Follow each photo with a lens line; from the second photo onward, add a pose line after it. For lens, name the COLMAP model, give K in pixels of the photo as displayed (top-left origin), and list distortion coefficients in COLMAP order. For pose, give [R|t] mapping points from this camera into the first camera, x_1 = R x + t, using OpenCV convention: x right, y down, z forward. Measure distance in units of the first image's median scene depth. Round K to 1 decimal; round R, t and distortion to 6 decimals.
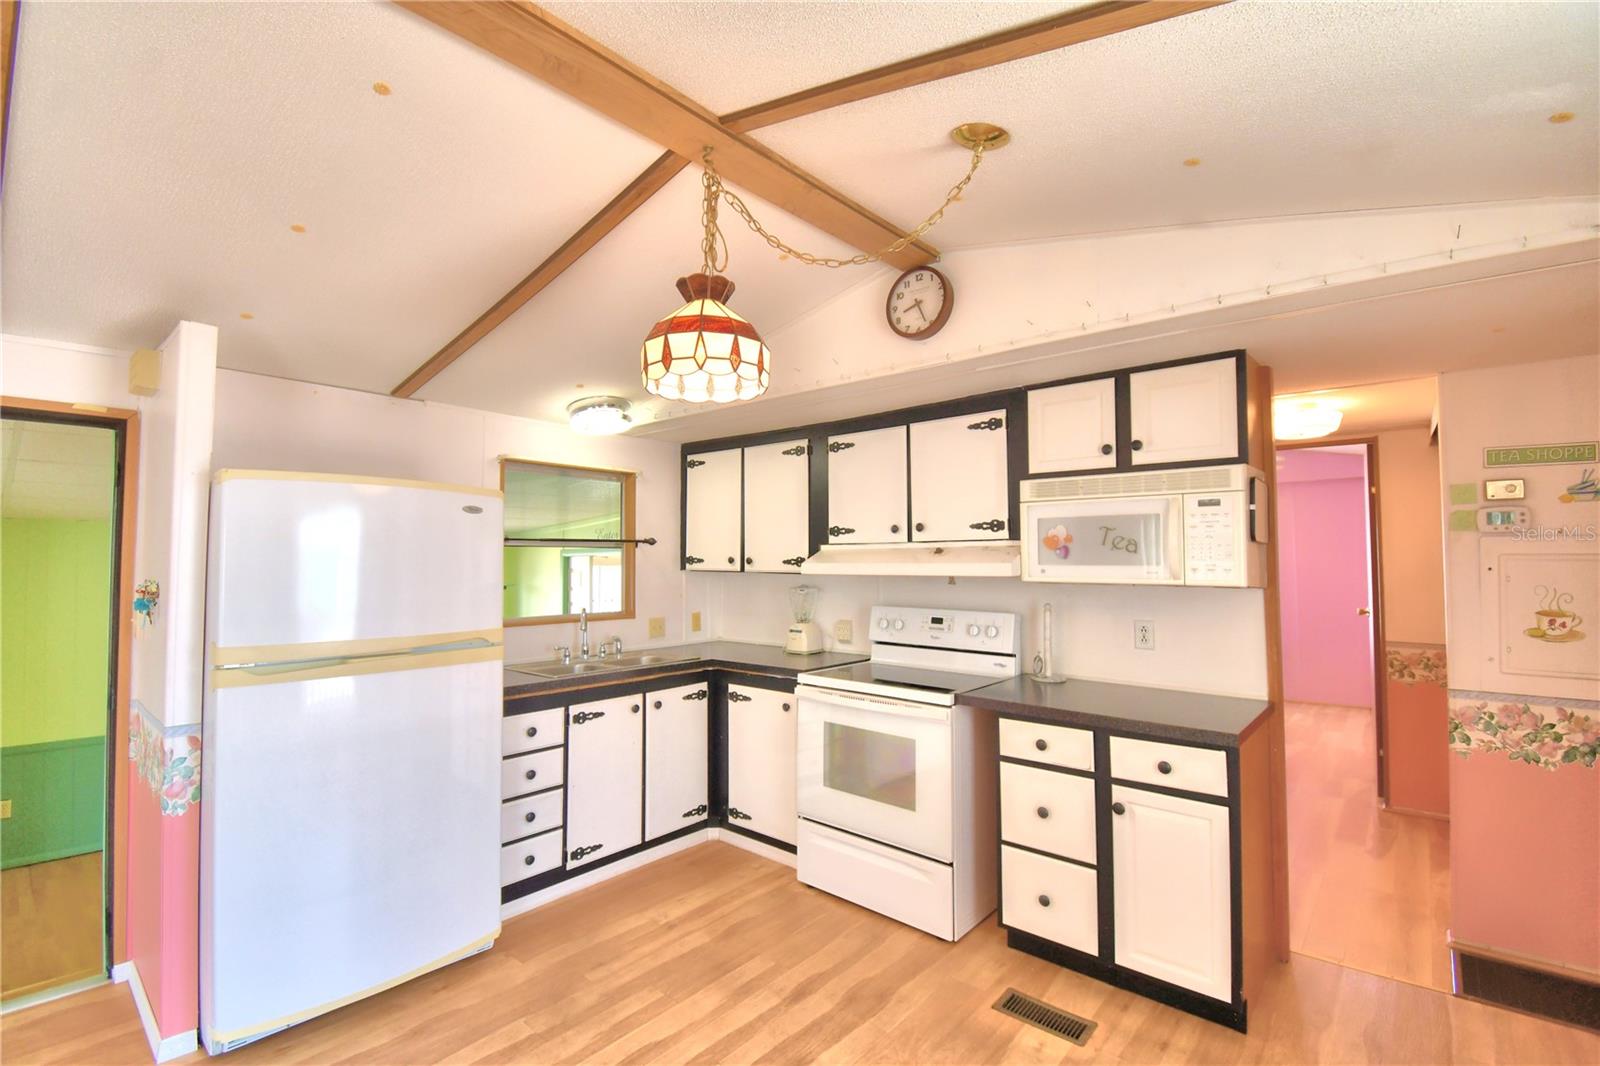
lens RADIAL K [[709.3, 0, 800.0], [0, 709.3, 533.0], [0, 0, 1]] dist [0.010495, -0.021831]
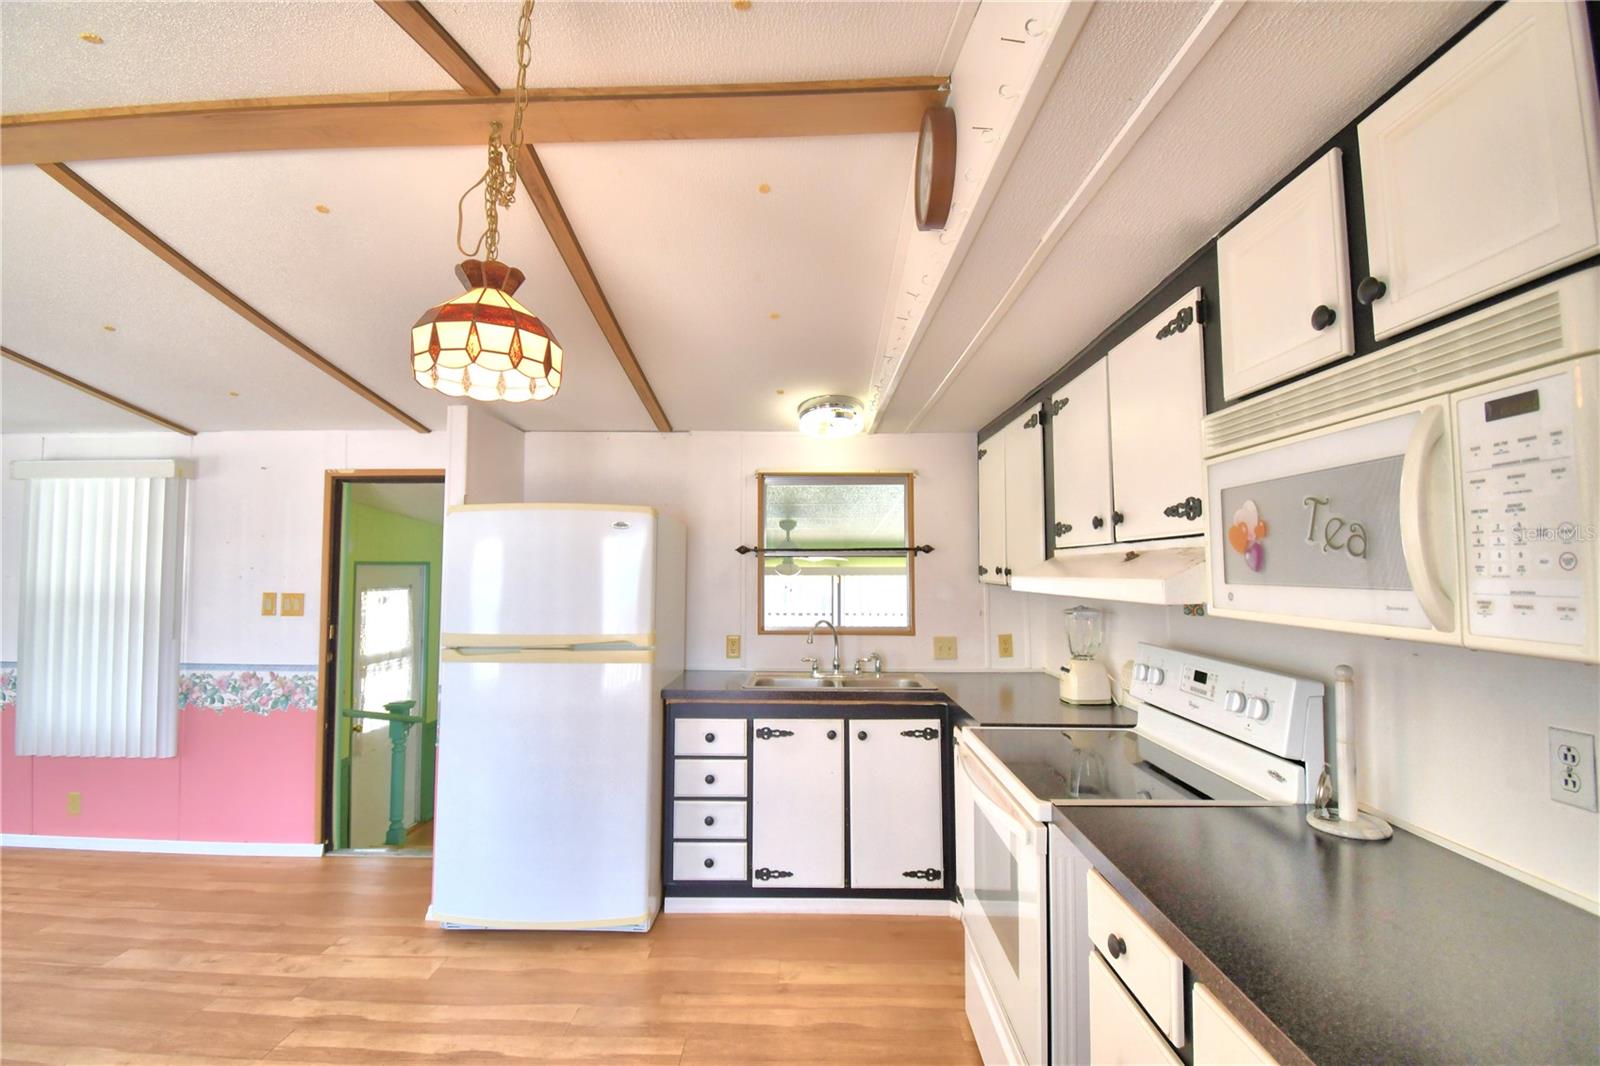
lens RADIAL K [[709.3, 0, 800.0], [0, 709.3, 533.0], [0, 0, 1]] dist [0.010495, -0.021831]
pose [[0.645665, -0.035571, -0.762792, 0.477523], [0.025558, 0.999361, -0.024969, 0.013380], [0.763193, -0.003374, 0.646162, 0.418718]]
